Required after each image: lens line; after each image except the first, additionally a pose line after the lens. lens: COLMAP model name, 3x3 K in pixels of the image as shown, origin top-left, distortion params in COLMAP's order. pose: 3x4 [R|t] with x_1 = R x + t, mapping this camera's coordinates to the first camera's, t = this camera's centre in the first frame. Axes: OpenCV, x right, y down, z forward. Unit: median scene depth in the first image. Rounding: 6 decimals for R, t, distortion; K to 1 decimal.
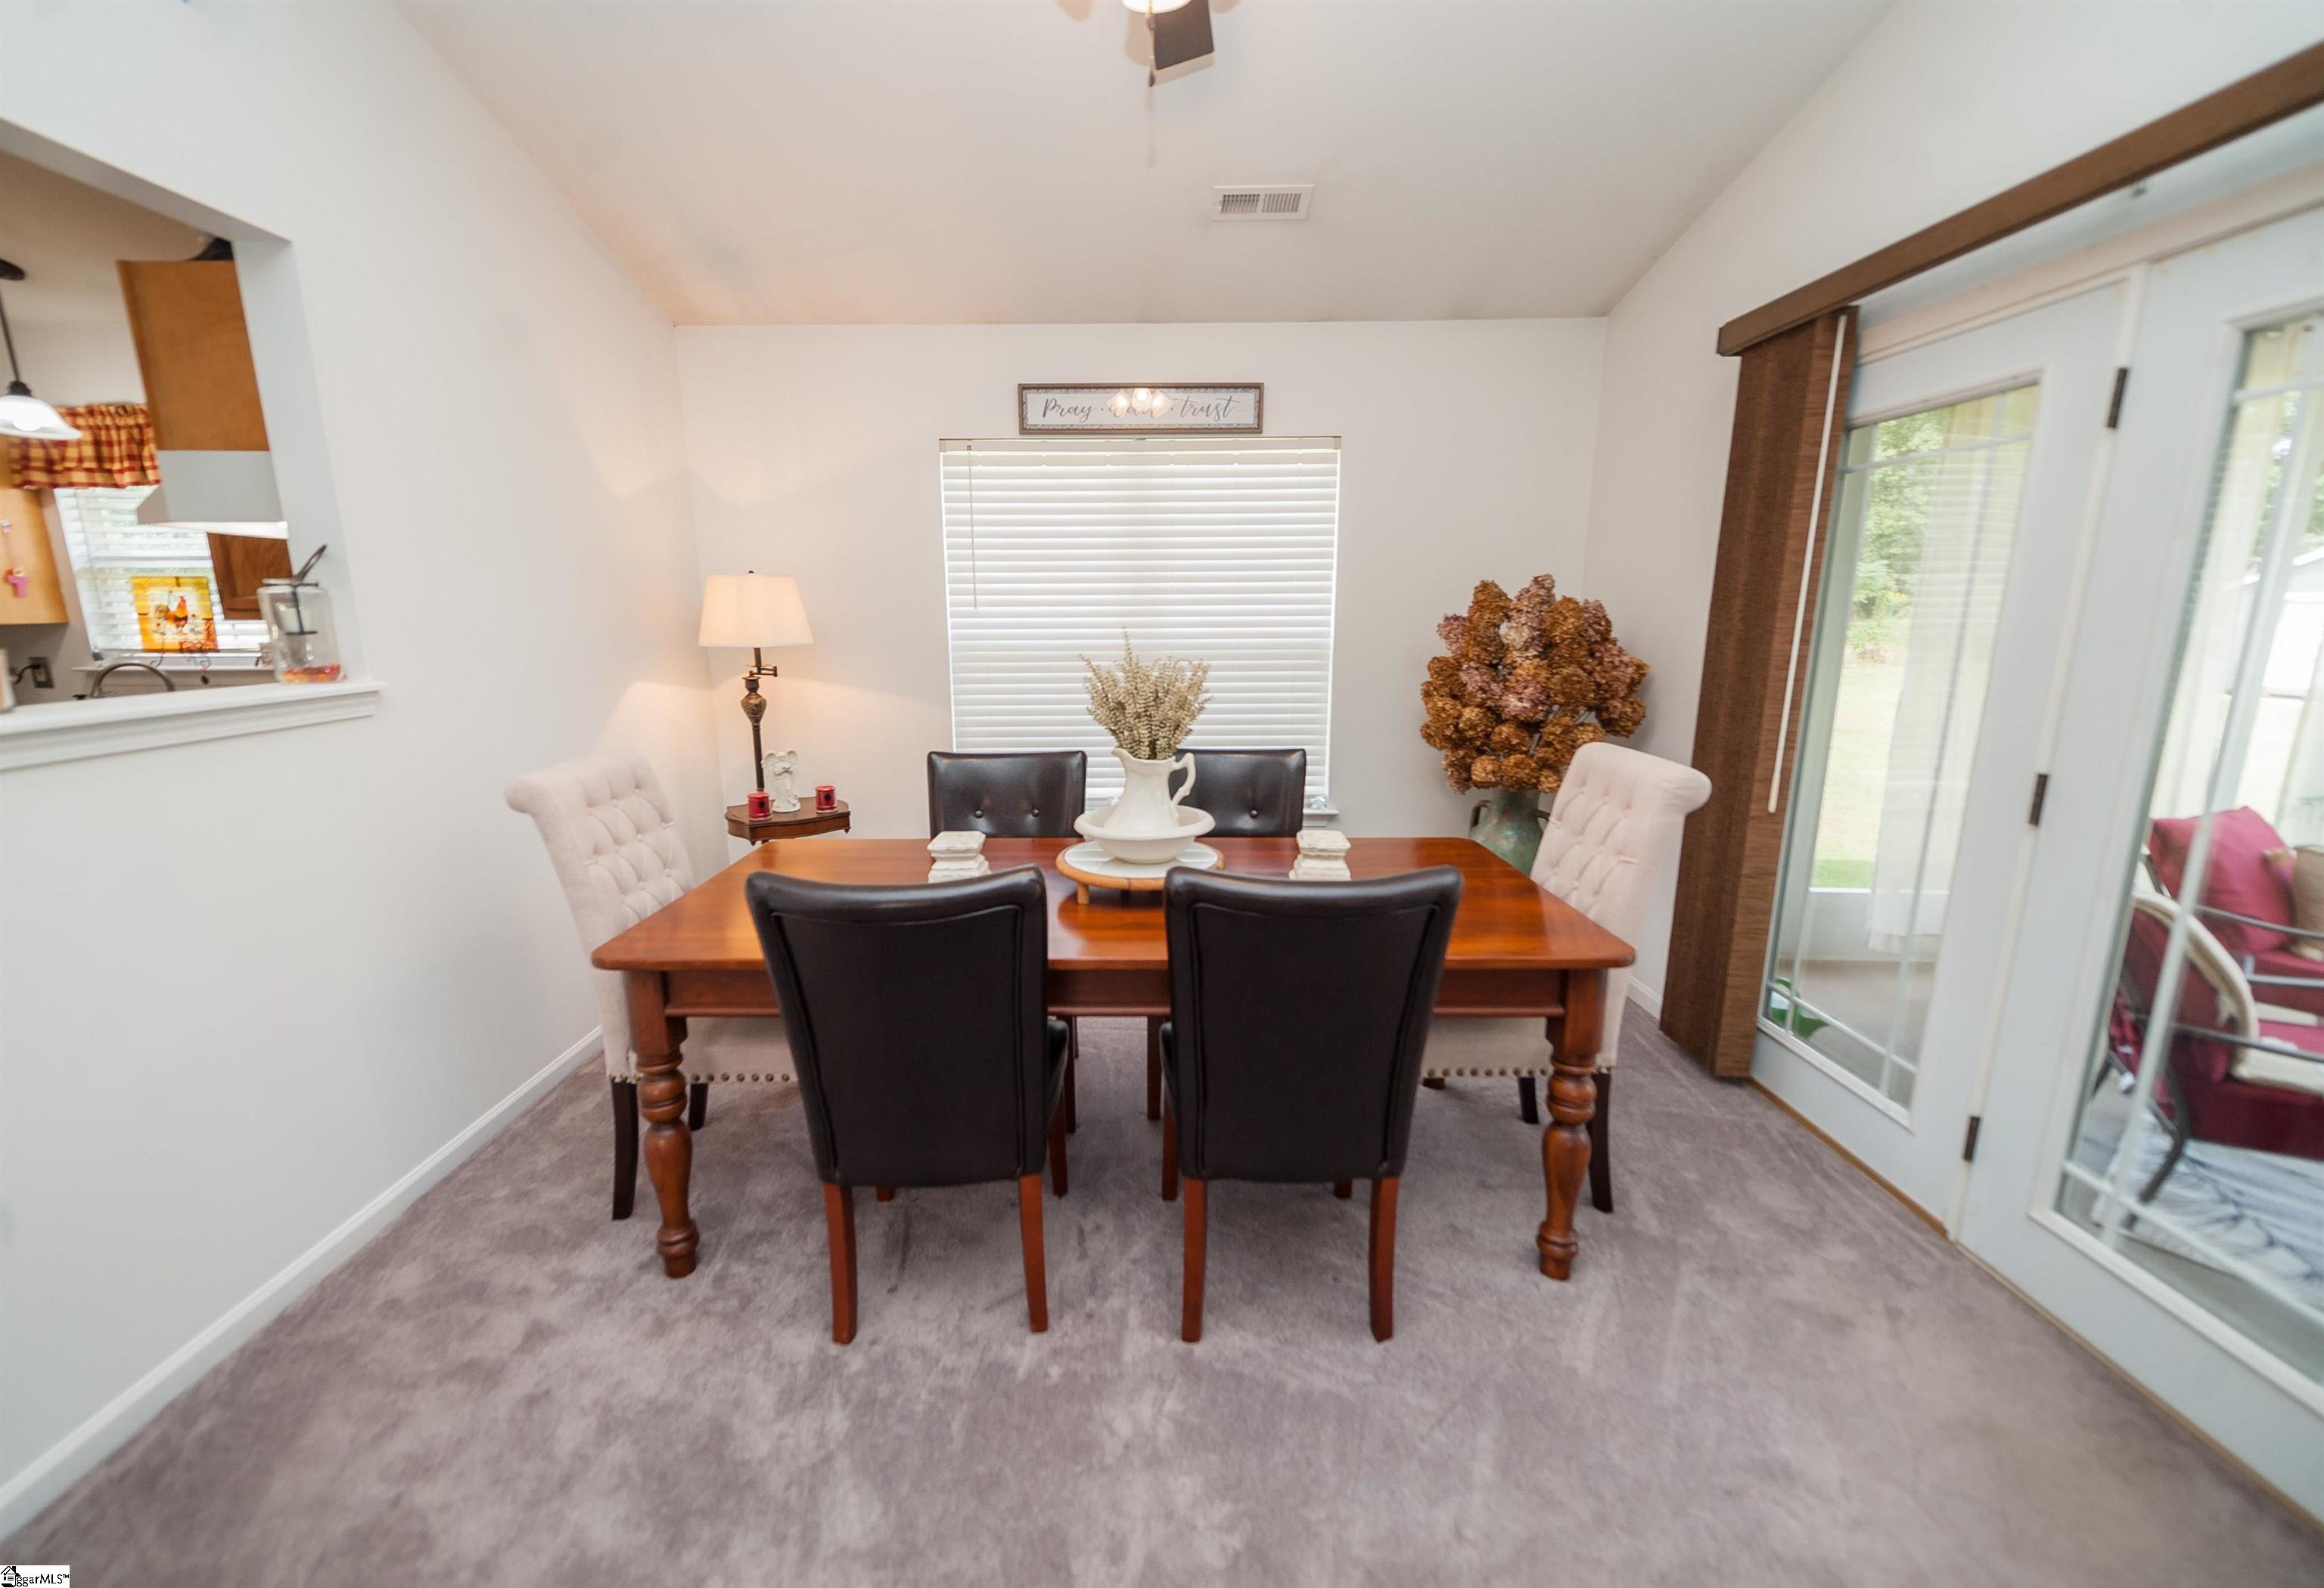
lens RADIAL K [[950.6, 0, 1149.5], [0, 950.6, 802.8], [0, 0, 1]] dist [-0.001590, -0.000214]
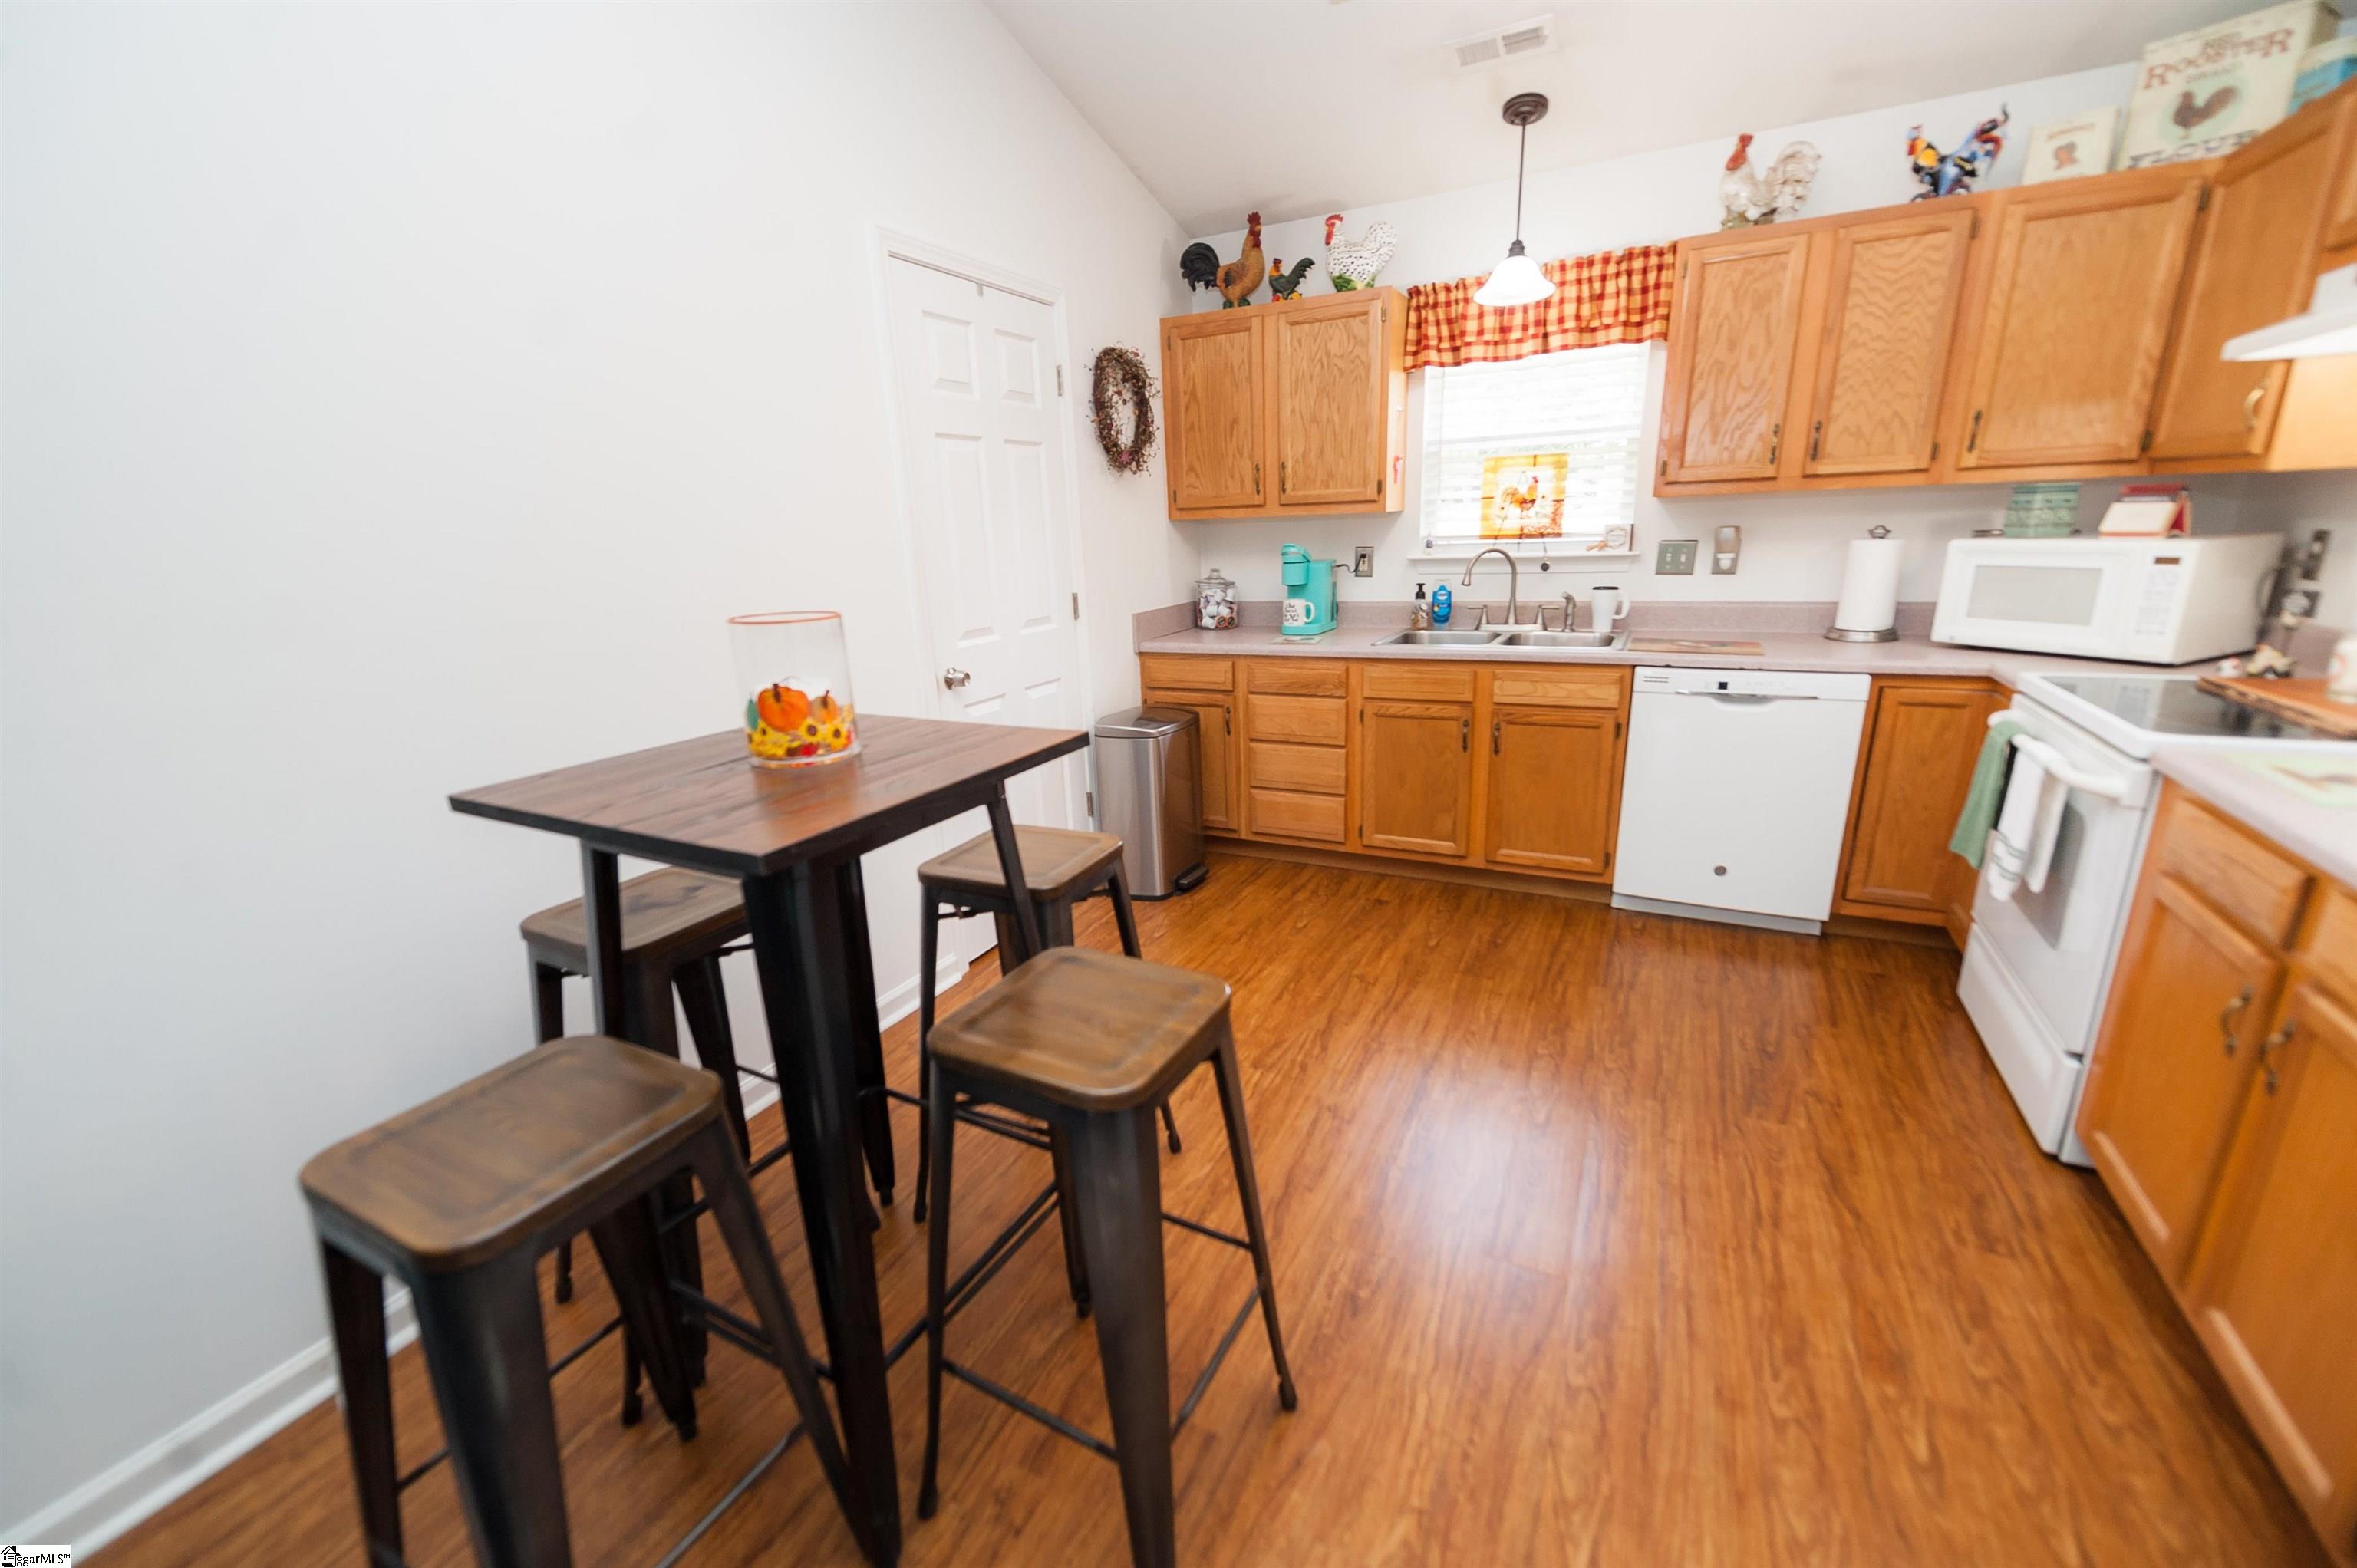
lens RADIAL K [[943.9, 0, 1178.8], [0, 943.9, 799.5], [0, 0, 1]] dist [0.013849, -0.004789]
pose [[0.884681, 0.101737, -0.454960, -0.873678], [-0.062416, 0.992960, 0.100675, 0.029263], [0.461999, -0.060669, 0.884803, -0.019308]]
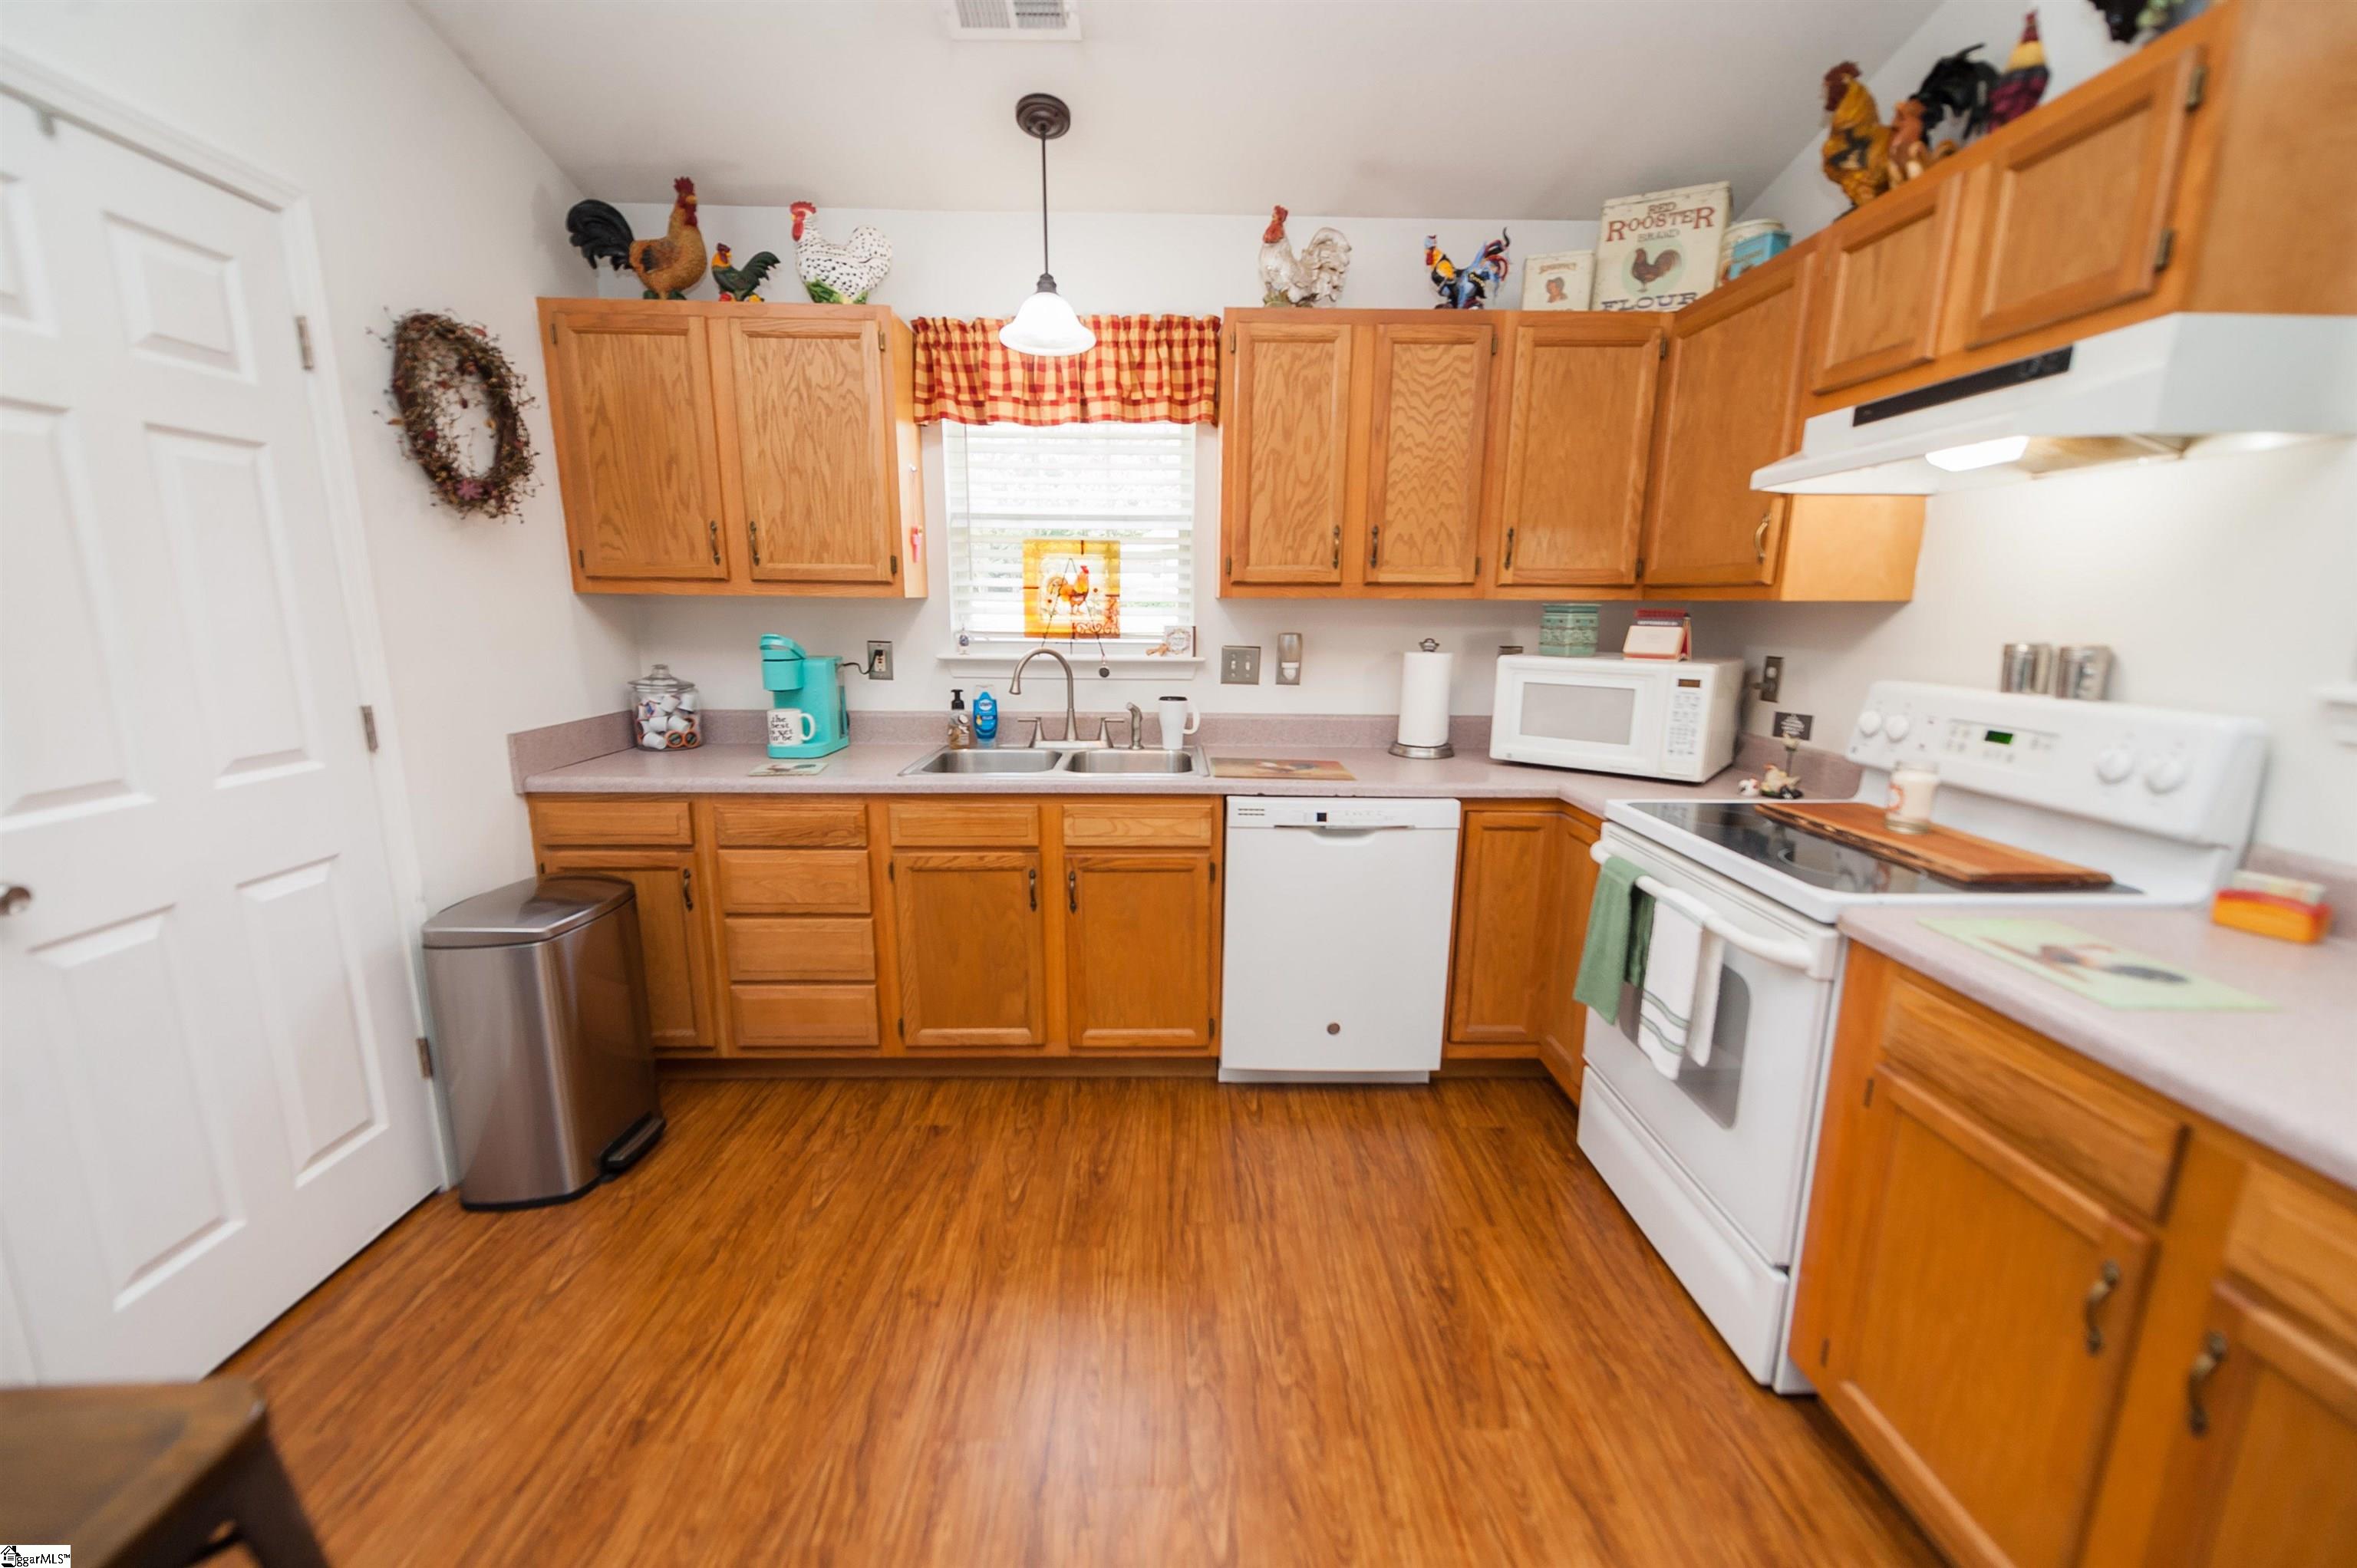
lens RADIAL K [[943.9, 0, 1181.7], [0, 943.9, 799.0], [0, 0, 1]] dist [0.013849, -0.004789]
pose [[0.999928, 0.010714, 0.005443, -0.942966], [-0.010675, 0.999917, -0.007235, -0.019134], [-0.005520, 0.007176, 0.999959, 0.216054]]
